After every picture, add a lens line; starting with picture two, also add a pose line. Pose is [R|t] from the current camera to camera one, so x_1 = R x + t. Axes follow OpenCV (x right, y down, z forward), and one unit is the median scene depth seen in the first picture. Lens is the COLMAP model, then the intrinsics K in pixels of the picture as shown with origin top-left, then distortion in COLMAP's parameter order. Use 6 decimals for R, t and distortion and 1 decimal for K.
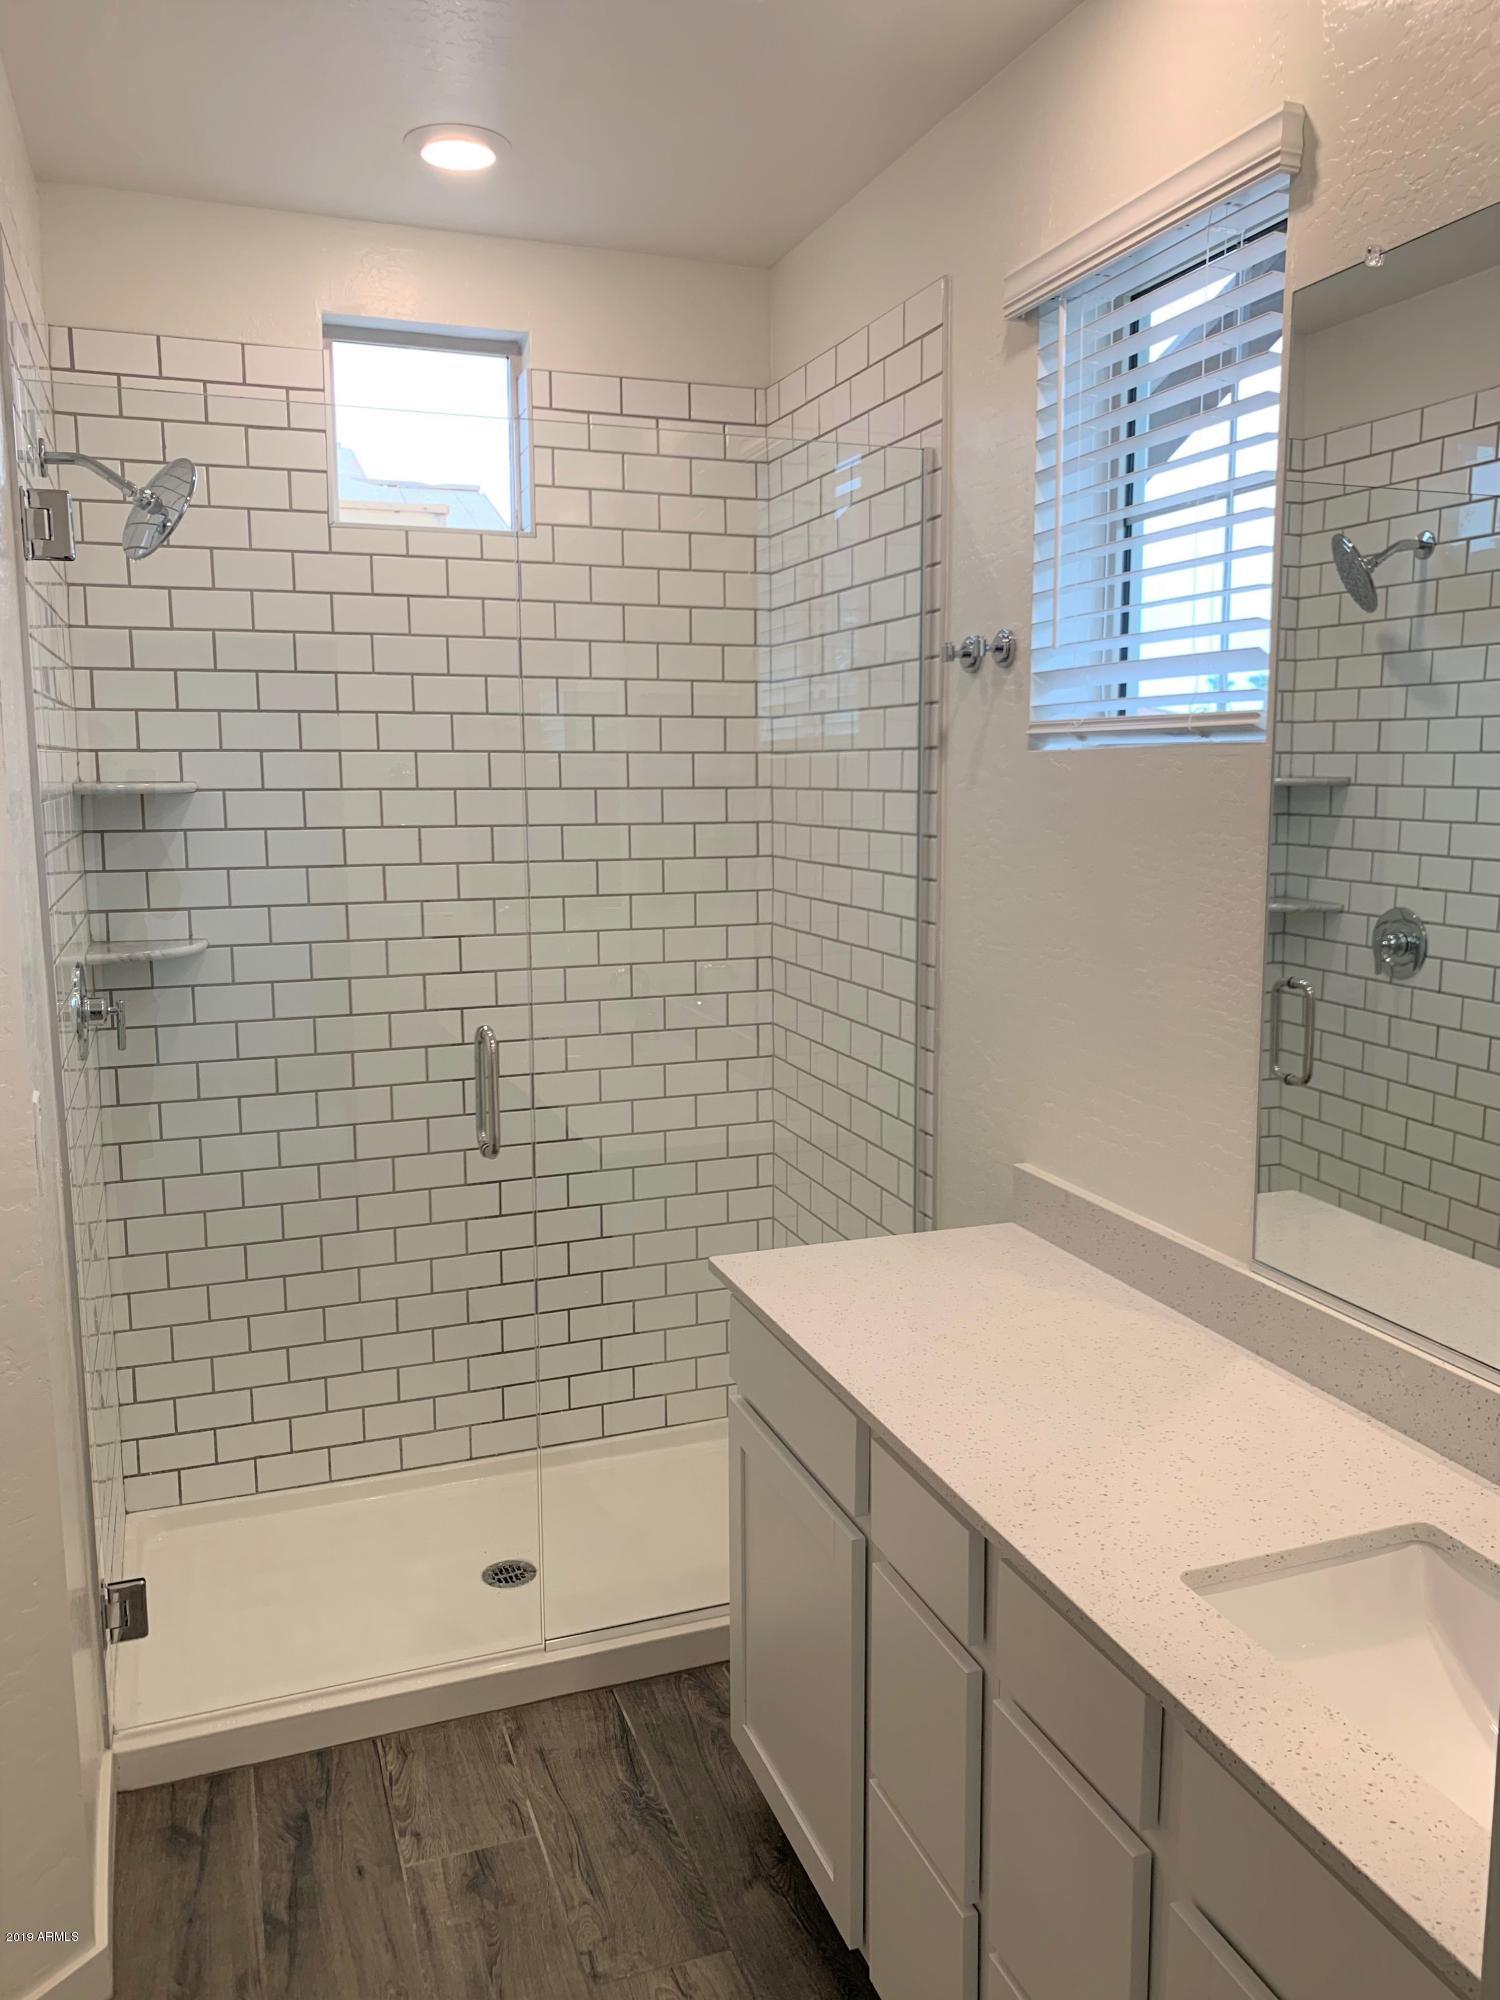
lens RADIAL K [[1525.2, 0, 750.8], [0, 1525.2, 999.7], [0, 0, 1]] dist [0.007629, -0.020061]
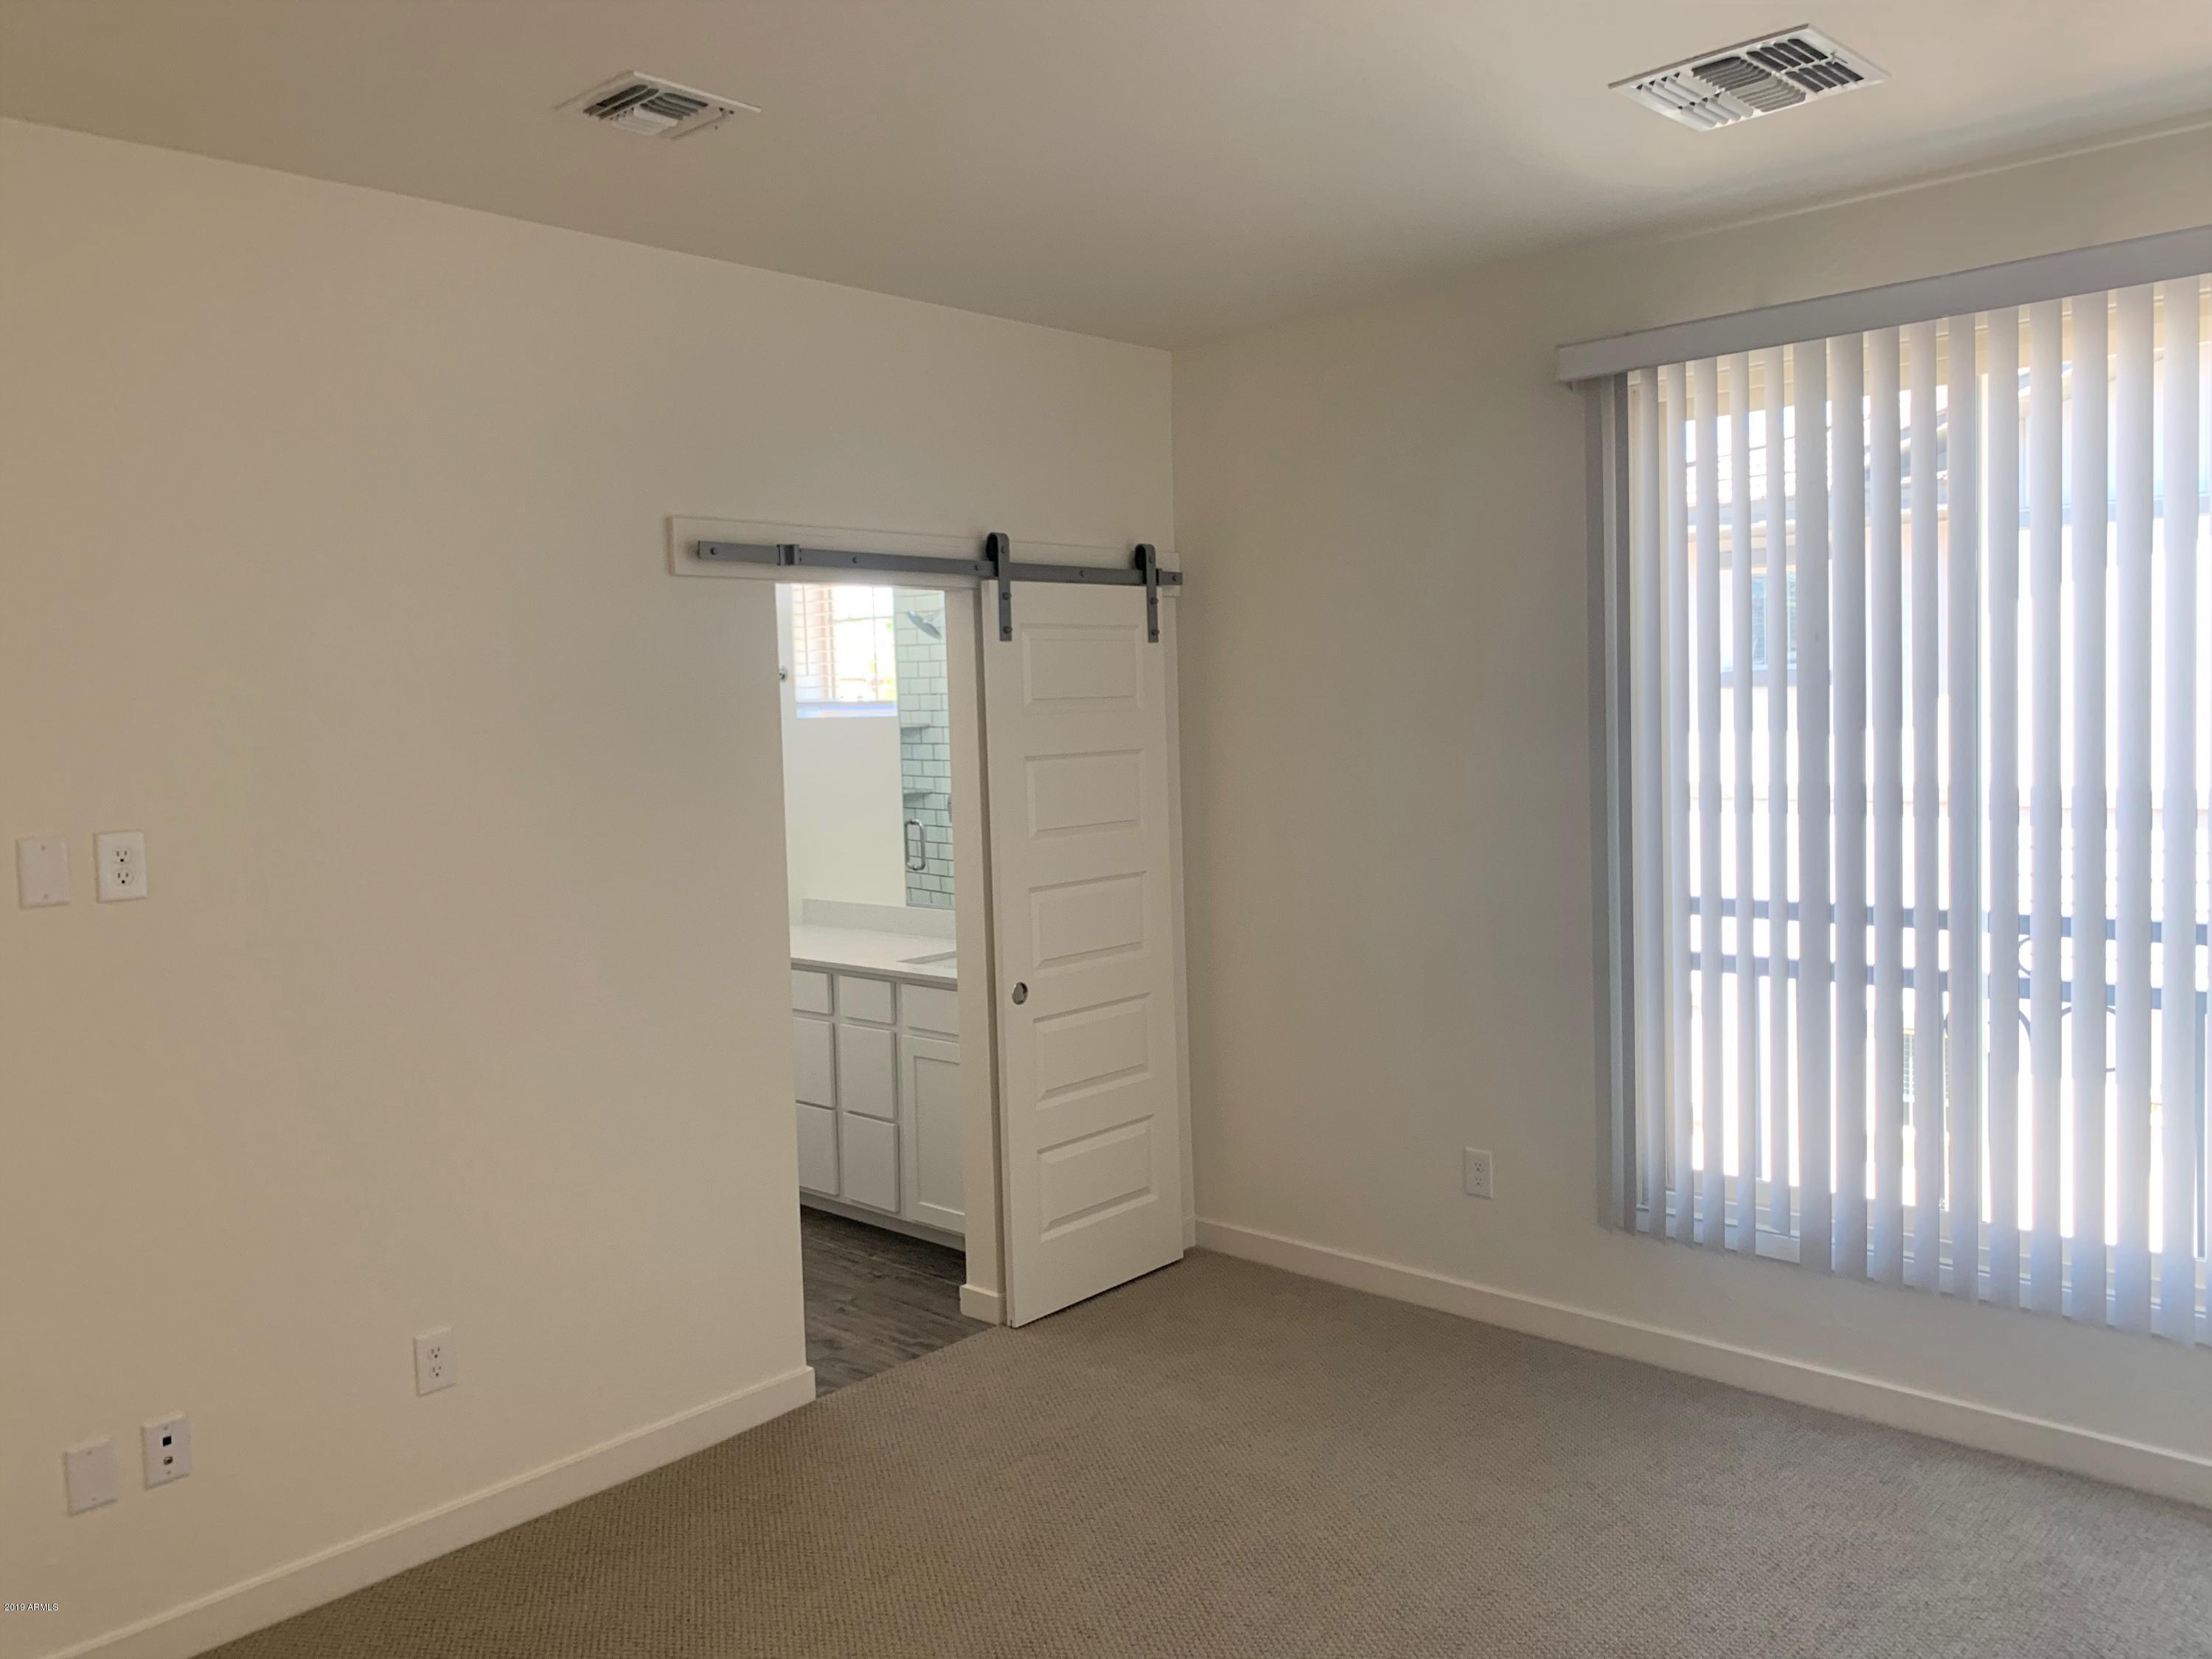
lens RADIAL K [[1686.9, 0, 1107.7], [0, 1686.9, 827.0], [0, 0, 1]] dist [0.007629, -0.020061]
pose [[0.892900, -0.058952, 0.446379, -0.467475], [0.105917, 0.991072, -0.080979, 0.221397], [-0.437620, 0.119585, 0.891173, -1.254146]]
